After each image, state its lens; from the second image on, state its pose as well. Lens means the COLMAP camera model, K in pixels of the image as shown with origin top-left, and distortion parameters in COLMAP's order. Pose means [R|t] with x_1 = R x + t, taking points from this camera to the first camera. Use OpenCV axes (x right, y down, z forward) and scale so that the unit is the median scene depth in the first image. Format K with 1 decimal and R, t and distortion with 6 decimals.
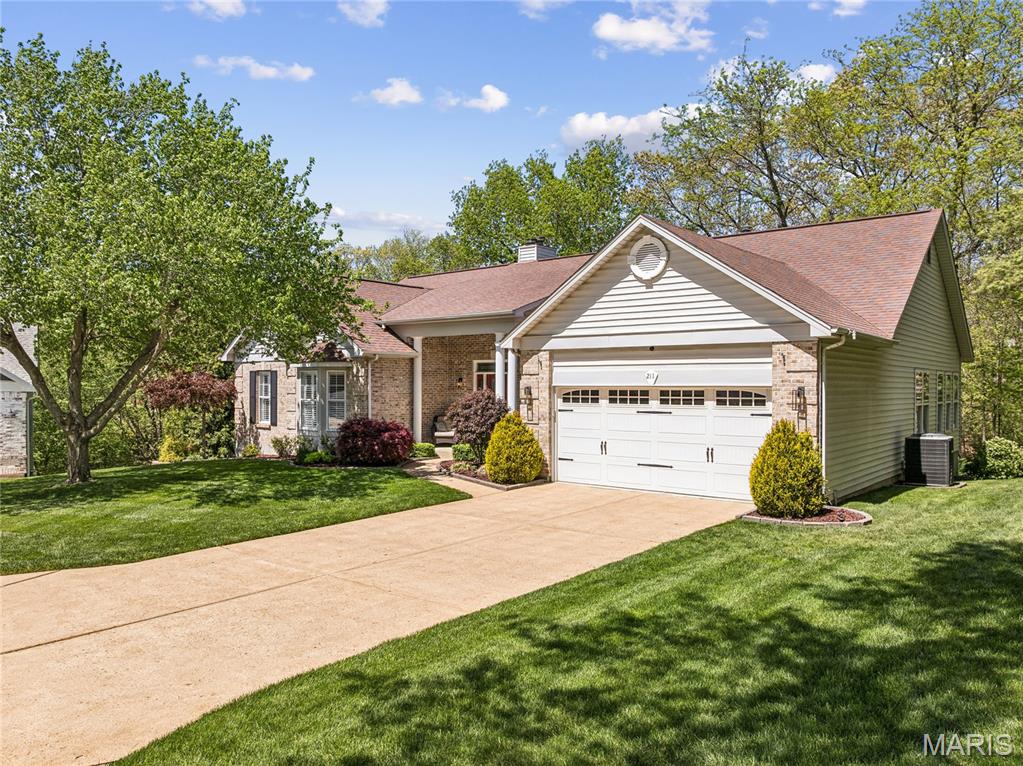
lens RADIAL K [[719.5, 0, 506.1], [0, 719.5, 384.1], [0, 0, 1]] dist [-0.038460, -0.002926]
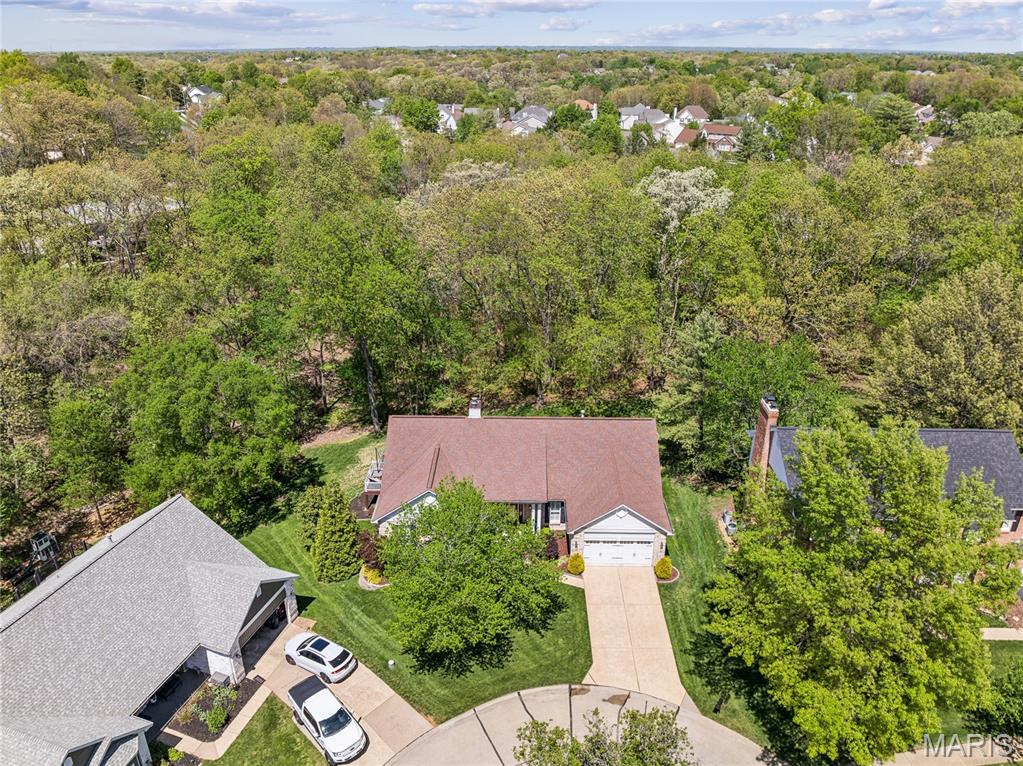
lens RADIAL K [[719.5, 0, 509.6], [0, 719.5, 382.3], [0, 0, 1]] dist [-0.038460, -0.002926]
pose [[0.782395, -0.272114, 0.560190, -1.936161], [0.007060, 0.903312, 0.428926, -2.166771], [-0.622743, -0.331635, 0.708668, -0.873255]]
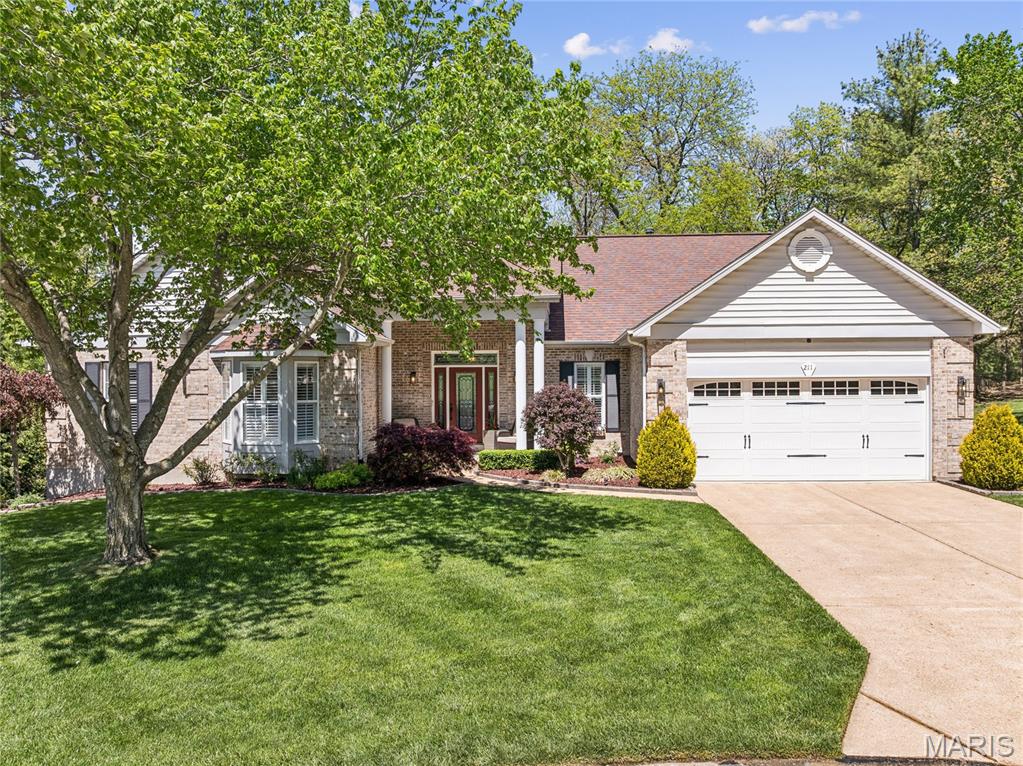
lens RADIAL K [[719.5, 0, 509.7], [0, 719.5, 382.4], [0, 0, 1]] dist [-0.038460, -0.002926]
pose [[0.816545, -0.012283, 0.577152, -0.716870], [0.009764, 0.999924, 0.007466, -0.001829], [-0.577200, -0.000461, 0.816603, 0.415241]]
